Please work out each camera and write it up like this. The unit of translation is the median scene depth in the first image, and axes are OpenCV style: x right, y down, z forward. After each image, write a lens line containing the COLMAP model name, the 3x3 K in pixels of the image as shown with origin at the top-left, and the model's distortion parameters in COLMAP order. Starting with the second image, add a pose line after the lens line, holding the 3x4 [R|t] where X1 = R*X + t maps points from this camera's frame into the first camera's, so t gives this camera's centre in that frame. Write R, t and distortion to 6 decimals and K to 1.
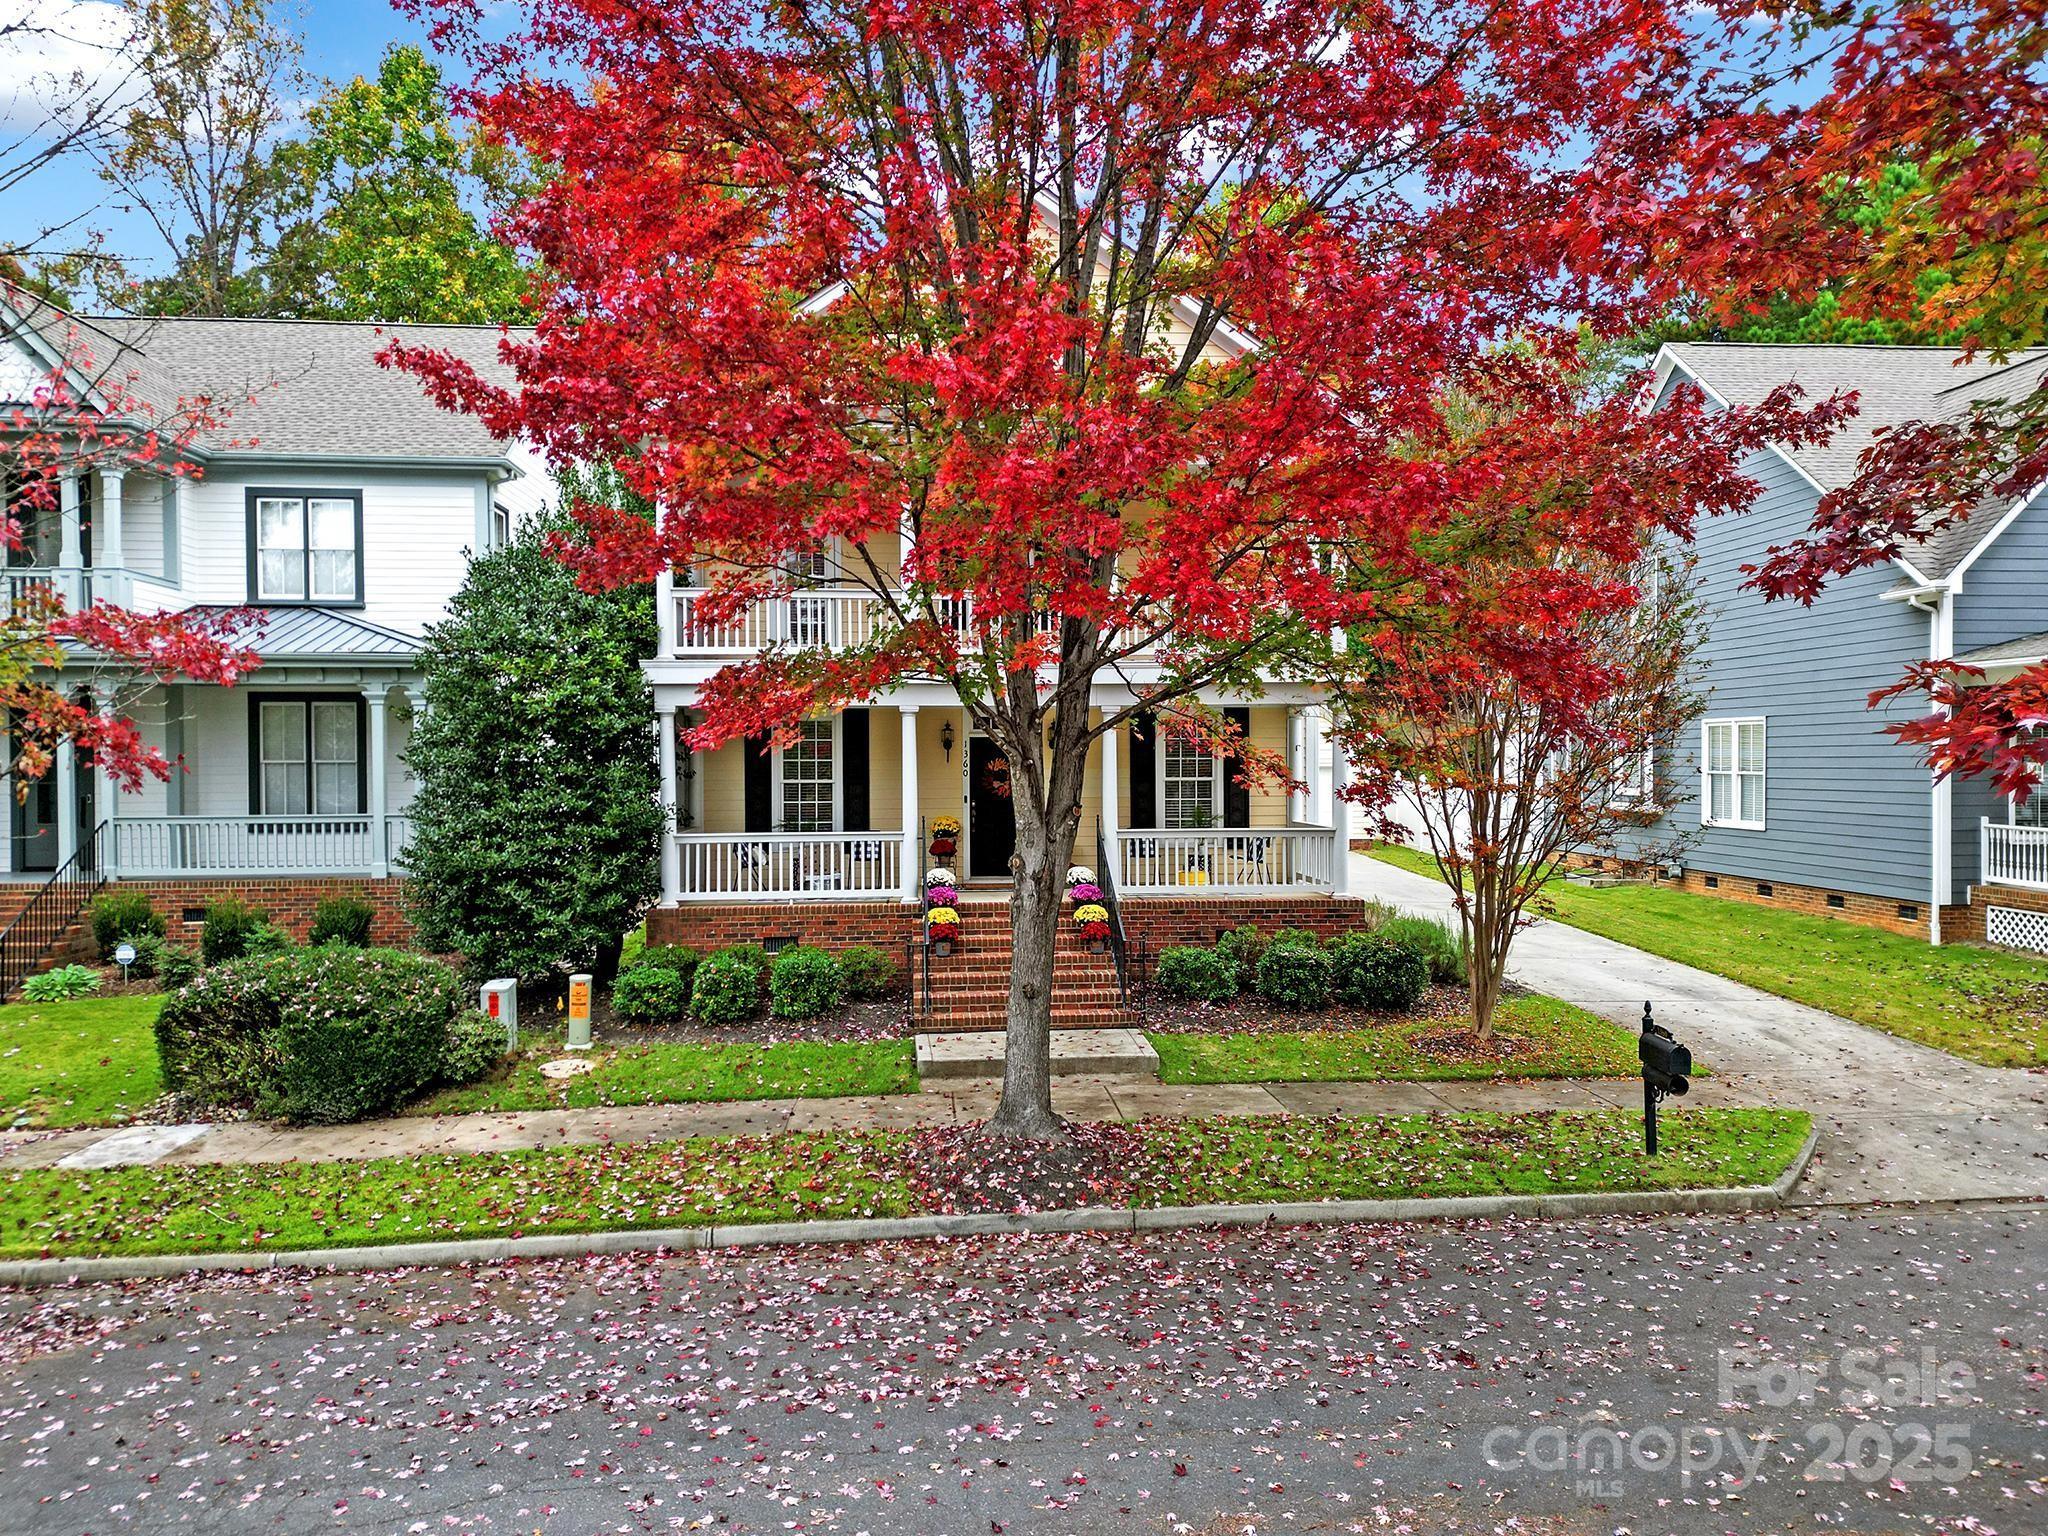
lens RADIAL K [[1438.9, 0, 1024.0], [0, 1438.9, 768.0], [0, 0, 1]] dist [0.075807, -0.082684]
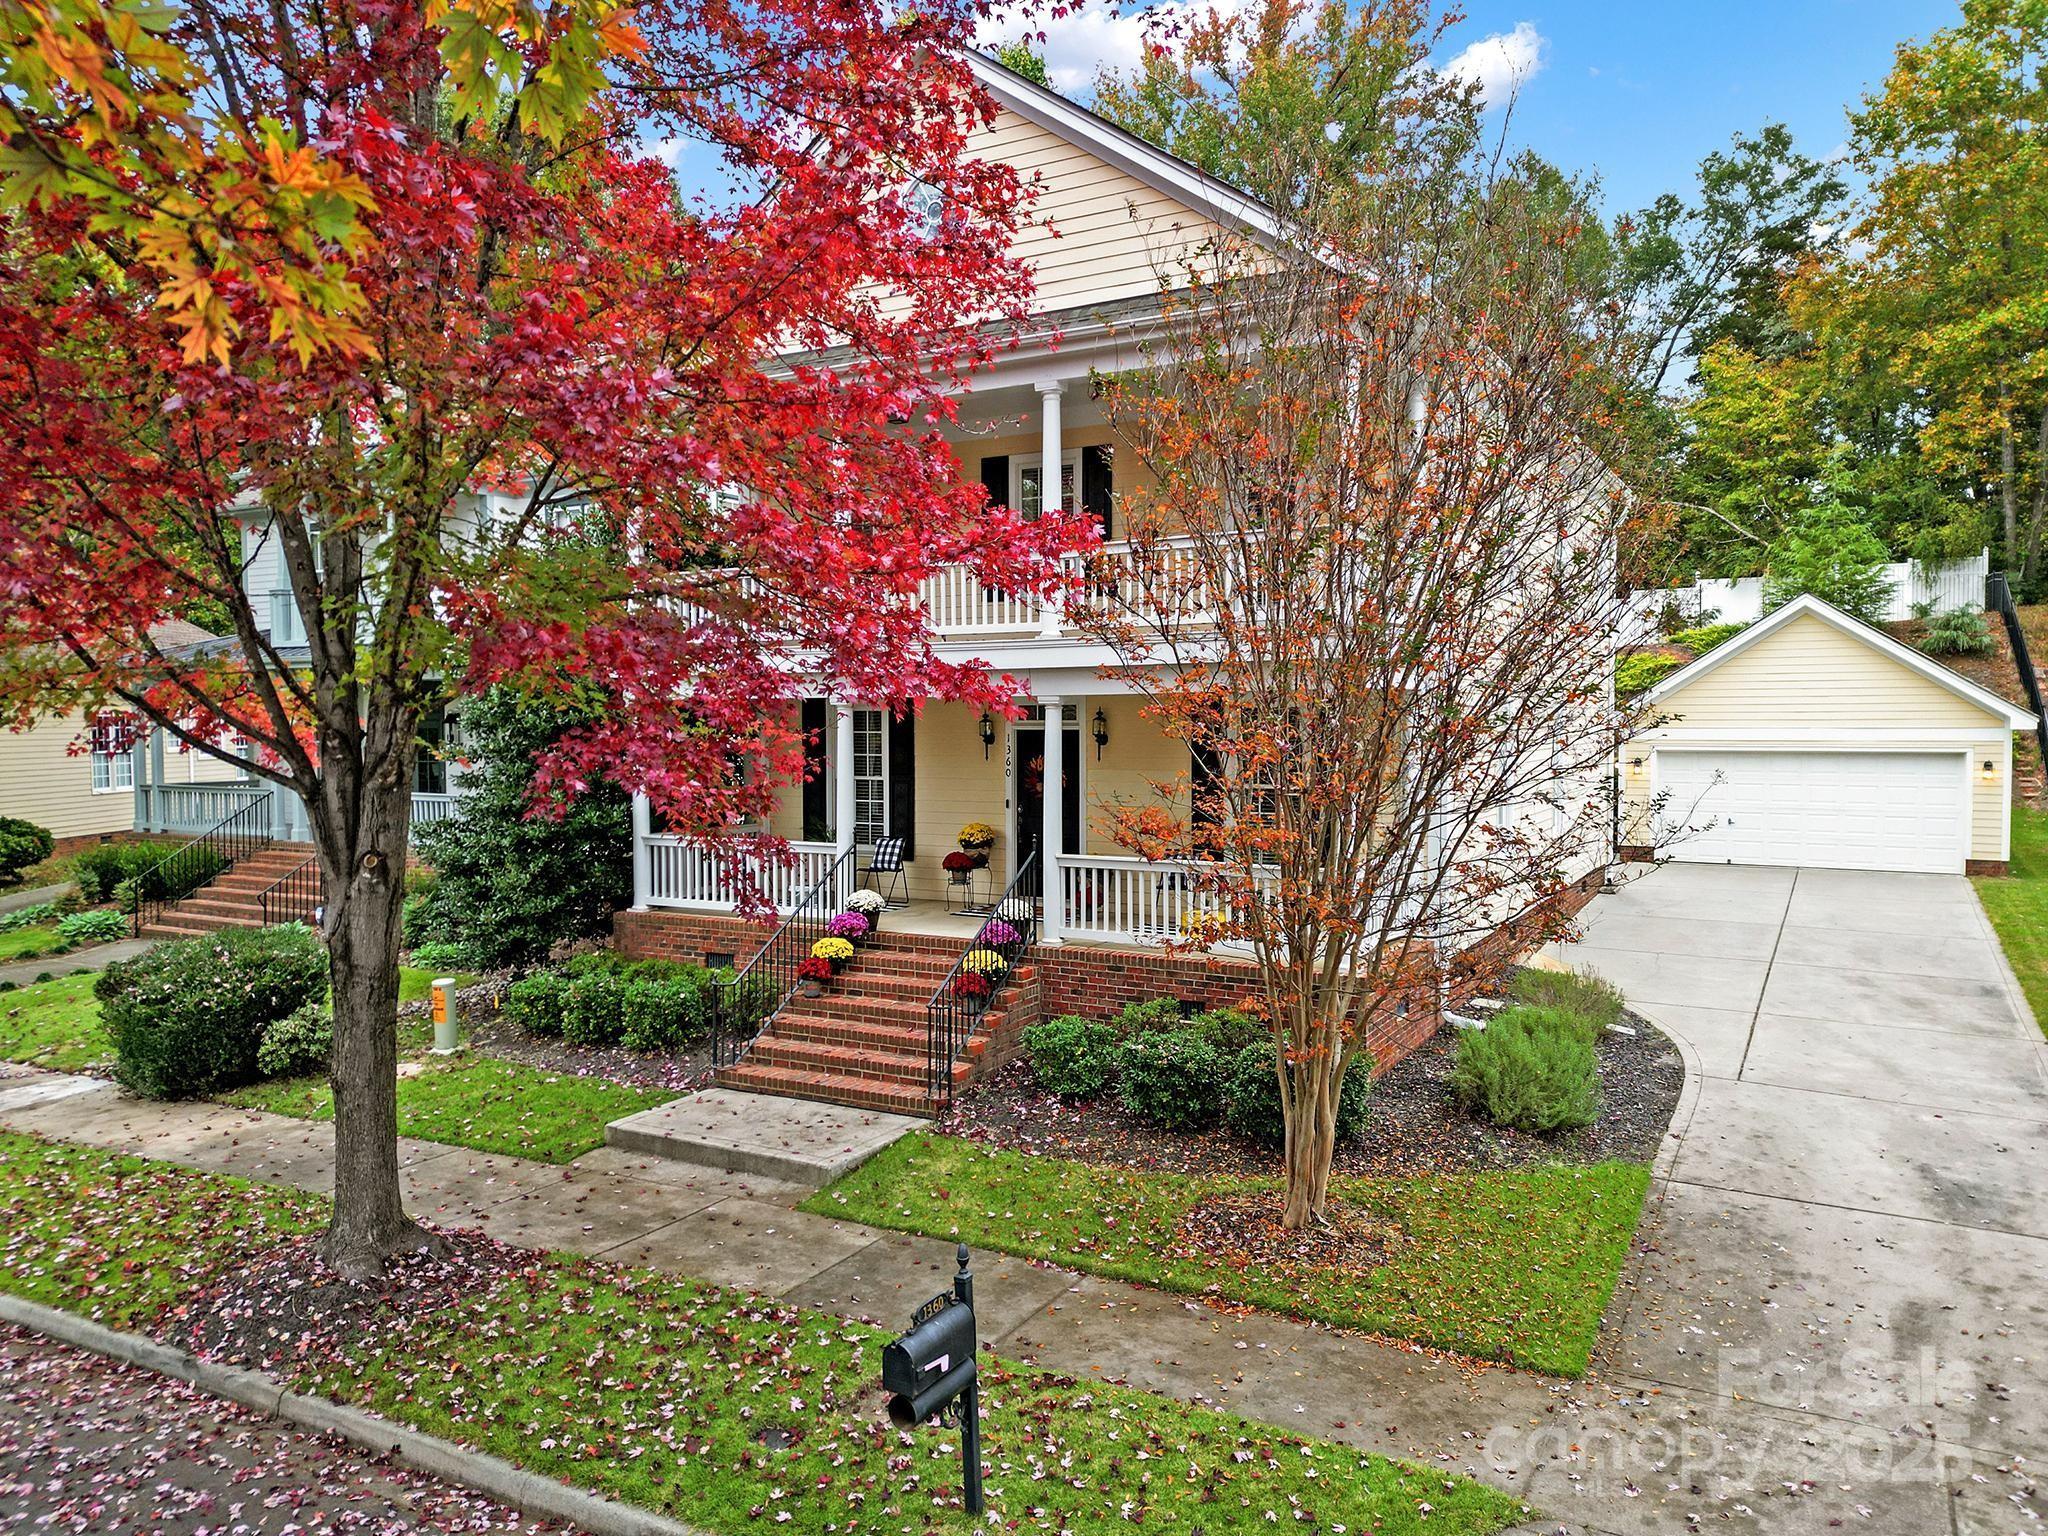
lens RADIAL K [[1438.9, 0, 1024.0], [0, 1438.9, 768.0], [0, 0, 1]] dist [0.075807, -0.082684]
pose [[0.825486, 0.022256, -0.563984, 0.759931], [-0.006260, 0.999522, 0.030281, -0.042065], [0.564389, -0.021466, 0.825230, 0.551764]]
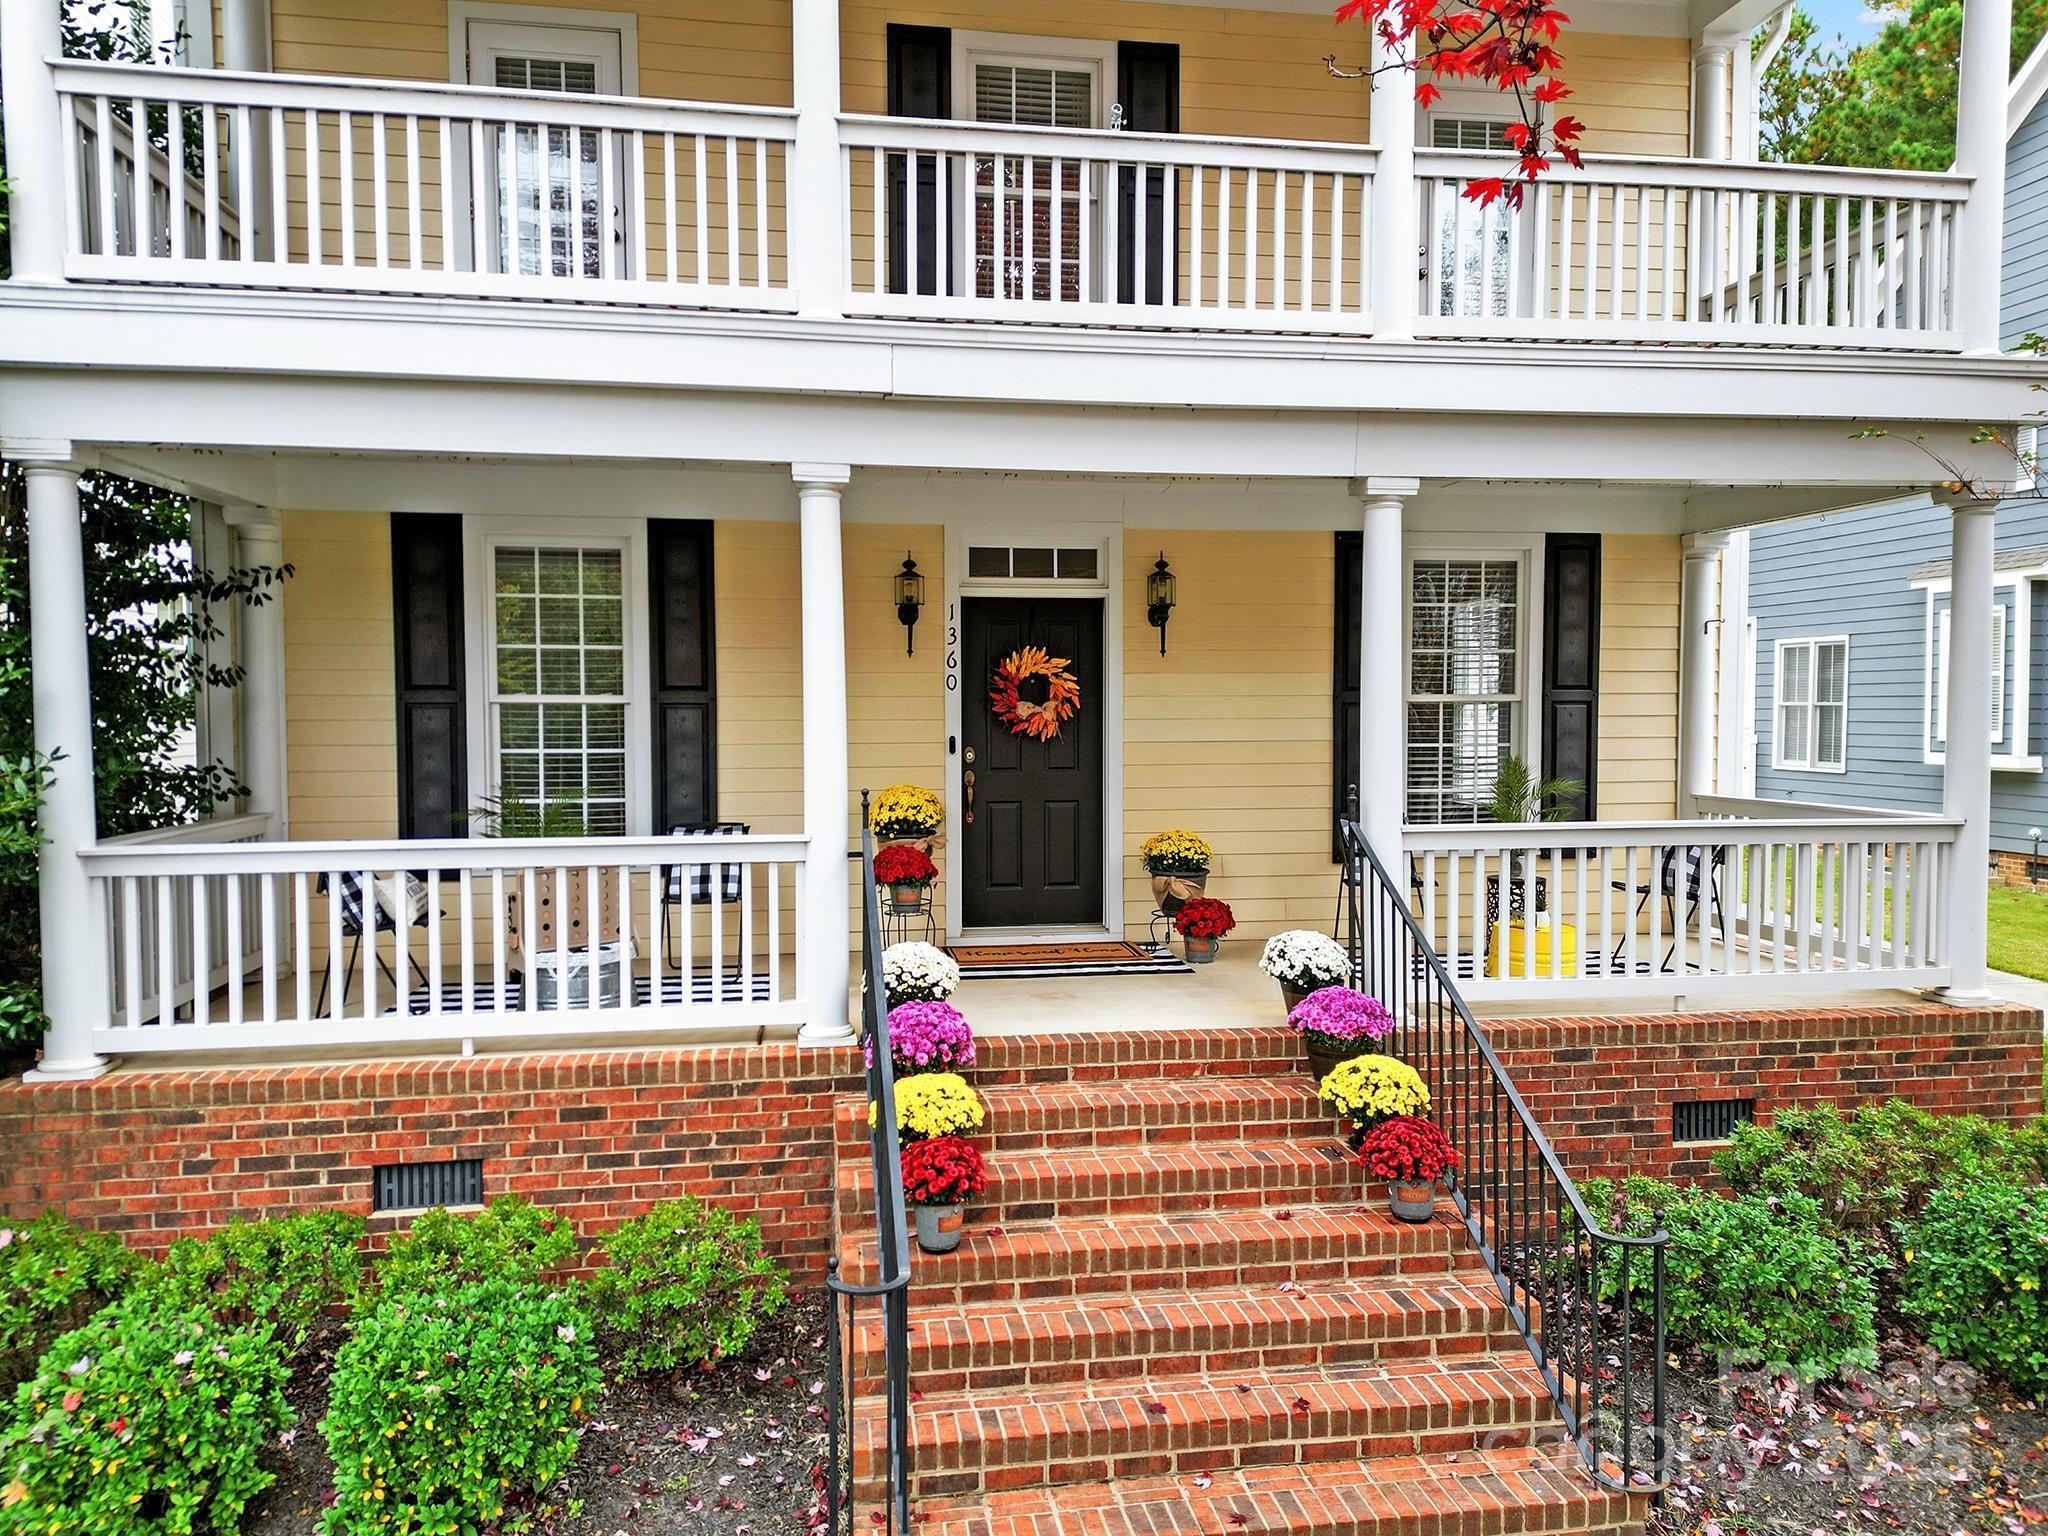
lens RADIAL K [[1438.9, 0, 1024.0], [0, 1438.9, 768.0], [0, 0, 1]] dist [0.075807, -0.082684]
pose [[0.996732, 0.000523, 0.080779, -0.092706], [-0.003144, 0.999472, 0.032325, 0.026142], [-0.080719, -0.032473, 0.996208, 1.012151]]
